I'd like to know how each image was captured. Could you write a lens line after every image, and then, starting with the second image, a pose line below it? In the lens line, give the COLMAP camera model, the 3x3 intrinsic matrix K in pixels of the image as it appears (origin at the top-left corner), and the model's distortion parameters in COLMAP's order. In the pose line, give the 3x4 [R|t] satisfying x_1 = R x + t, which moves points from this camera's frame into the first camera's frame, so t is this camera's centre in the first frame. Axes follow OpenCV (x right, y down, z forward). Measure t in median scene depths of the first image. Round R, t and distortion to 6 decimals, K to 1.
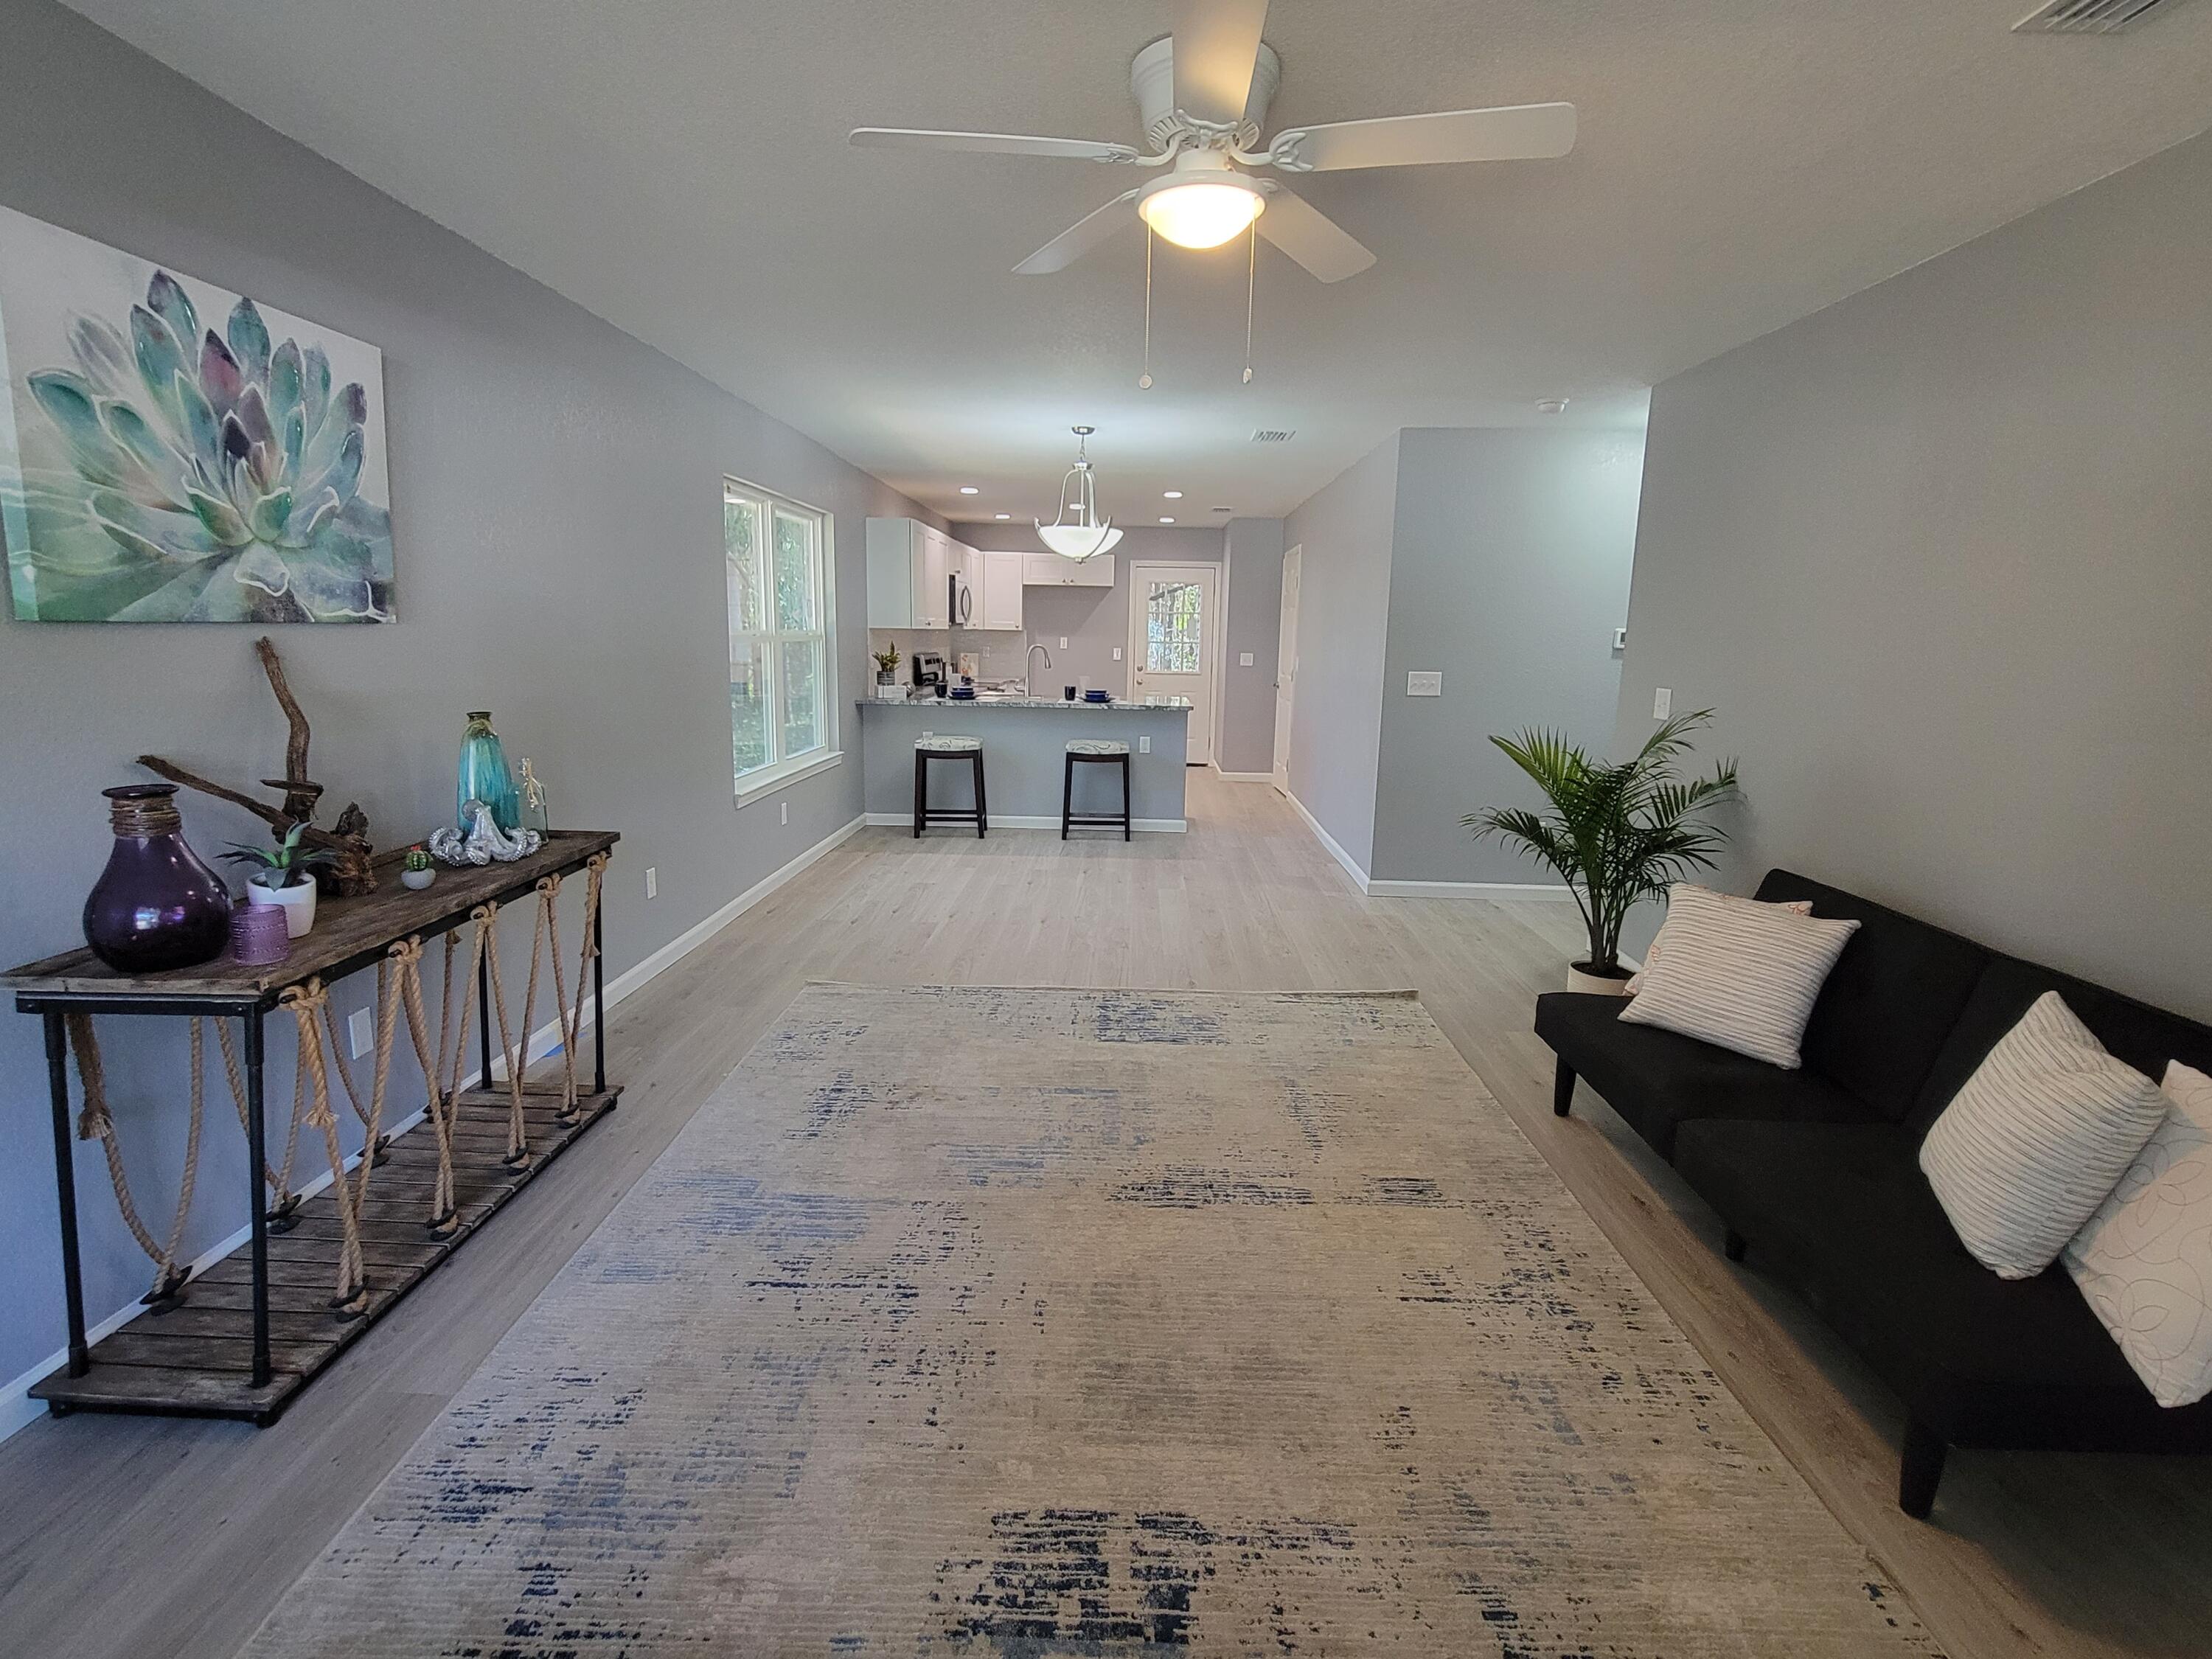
lens RADIAL K [[1073.8, 0, 1099.3], [0, 1073.8, 821.5], [0, 0, 1]] dist [-0.001673, 0.000707]
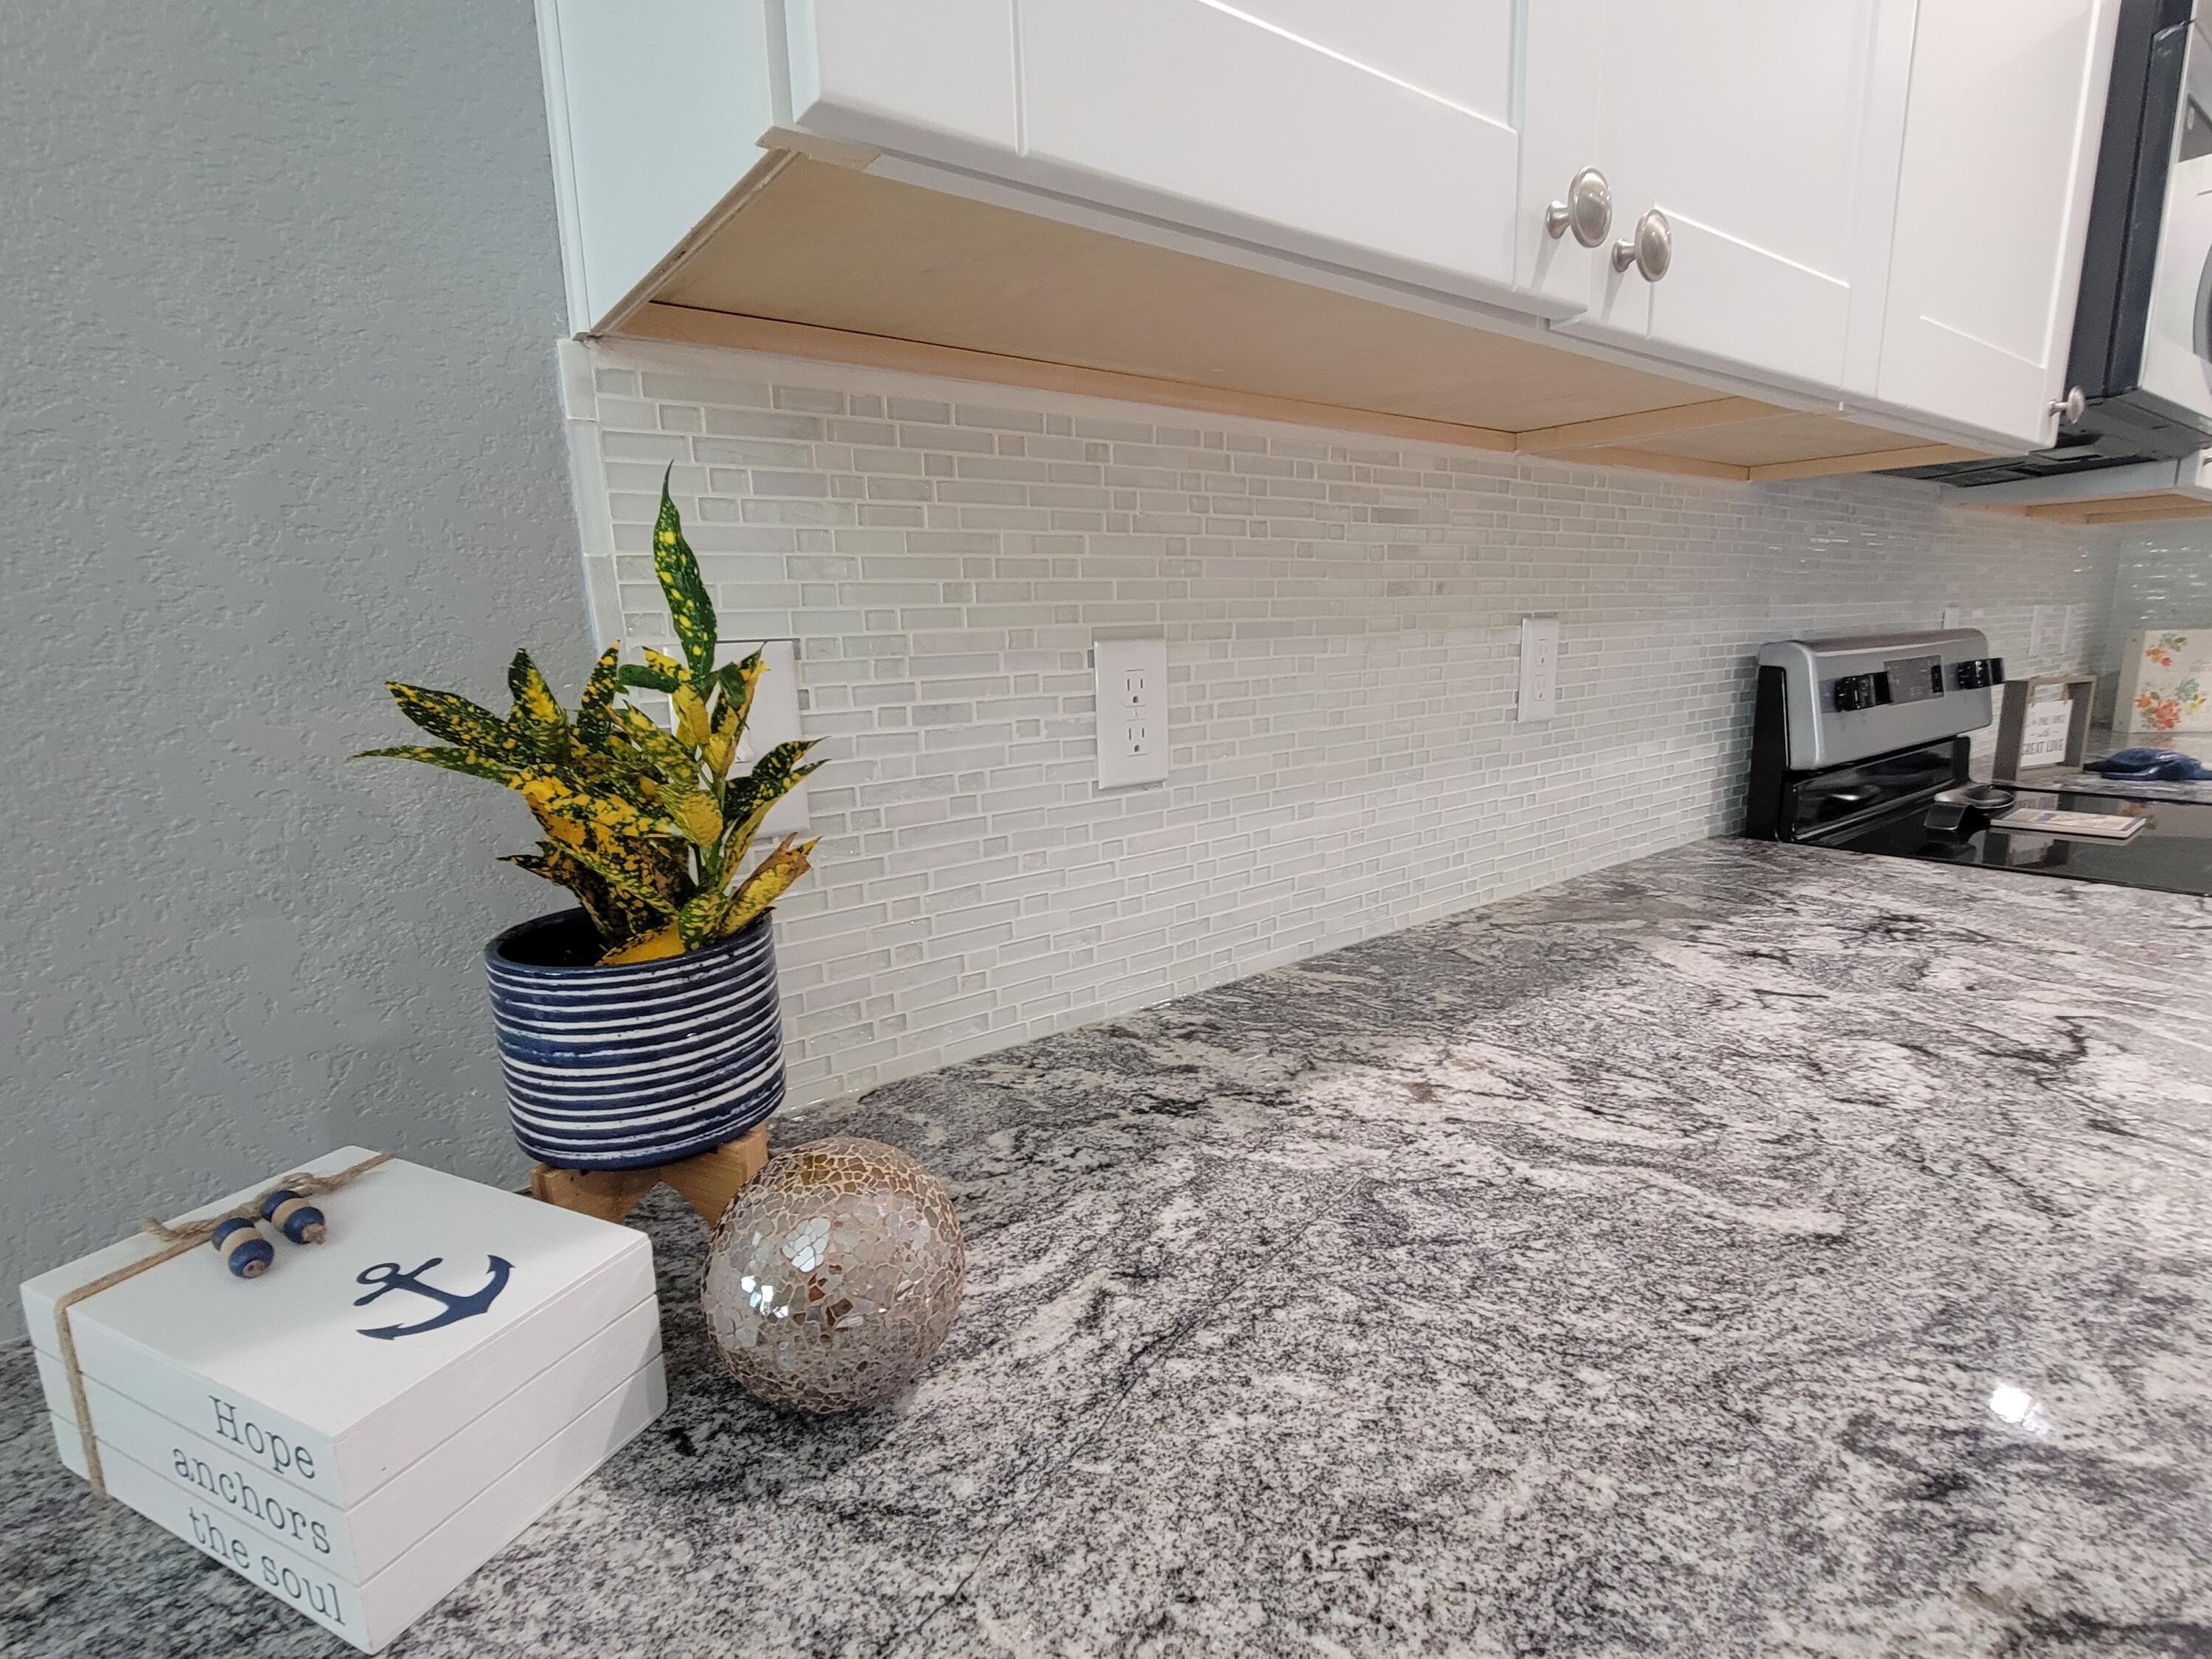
lens RADIAL K [[1073.8, 0, 1110.4], [0, 1073.8, 830.5], [0, 0, 1]] dist [-0.001673, 0.000707]
pose [[0.636532, 0.114987, -0.762630, -0.338343], [-0.098660, 0.992839, 0.067350, -0.409227], [0.764914, 0.032371, 0.643319, 2.597433]]
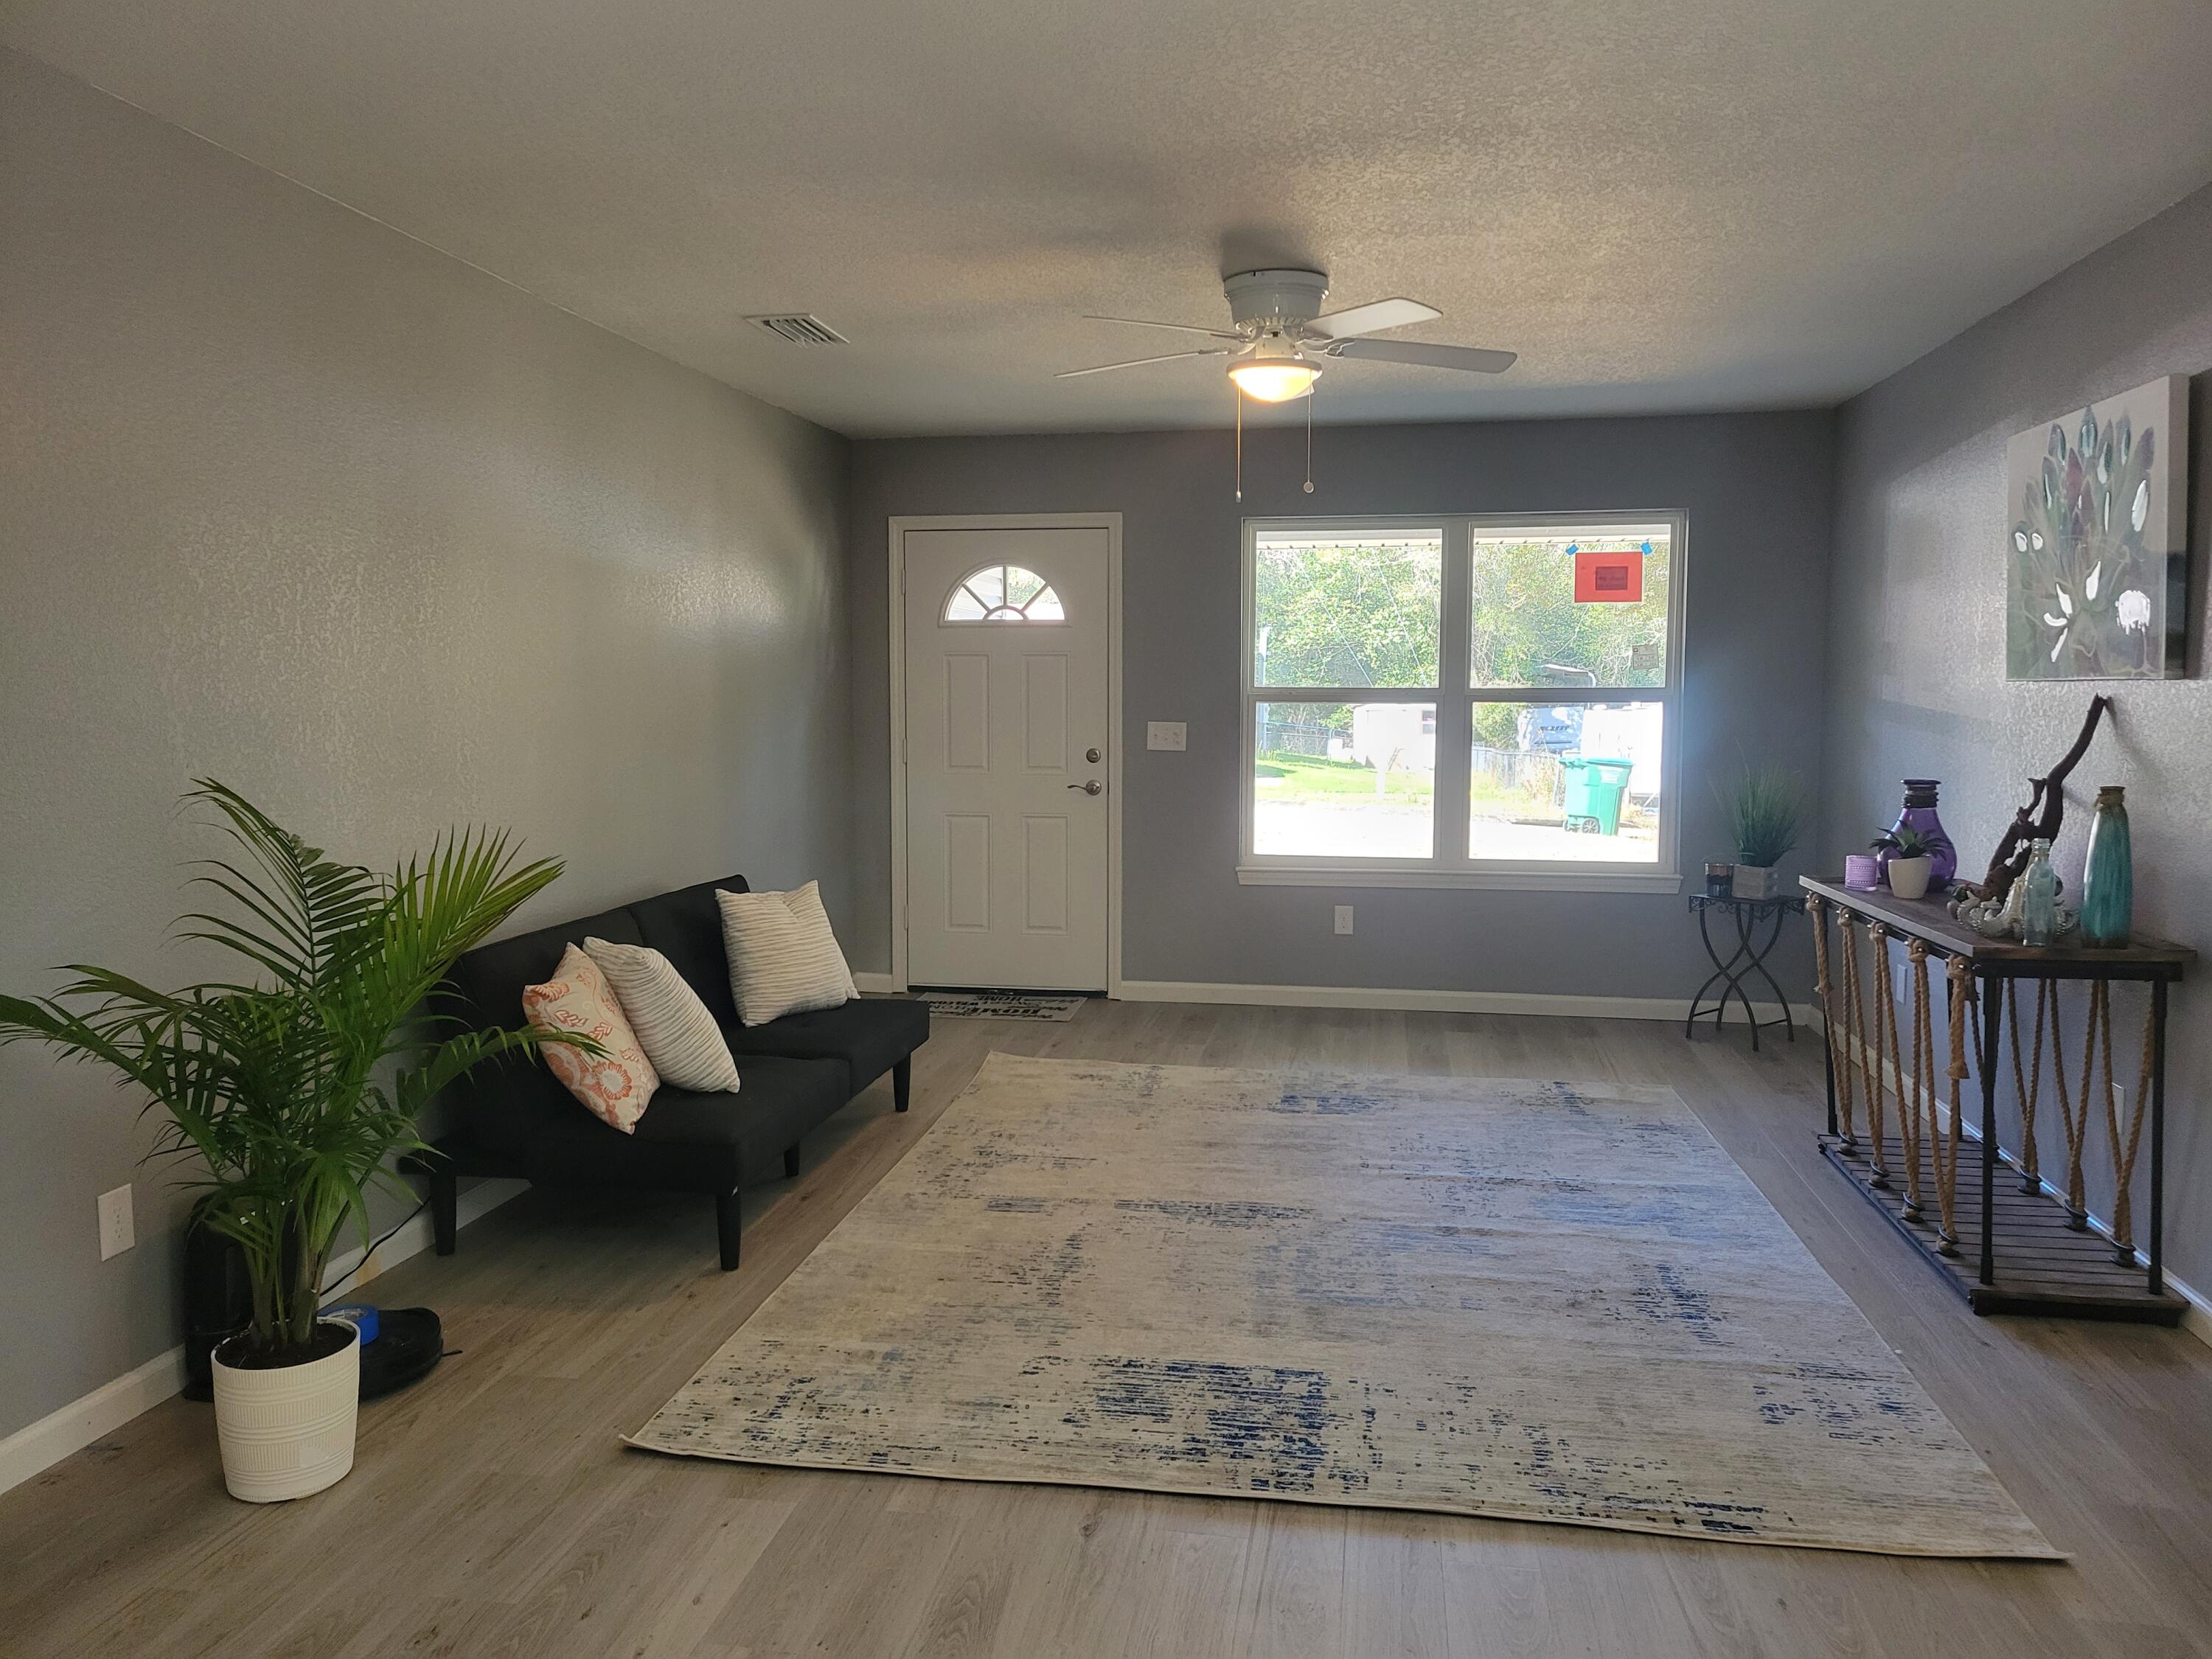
lens RADIAL K [[1631.6, 0, 1097.8], [0, 1631.6, 833.9], [0, 0, 1]] dist [0.008687, 0.001440]
pose [[-0.990494, -0.030895, 0.134045, 0.013062], [0.005771, 0.964261, 0.264892, -0.397557], [-0.137438, 0.263147, -0.954916, 2.293699]]
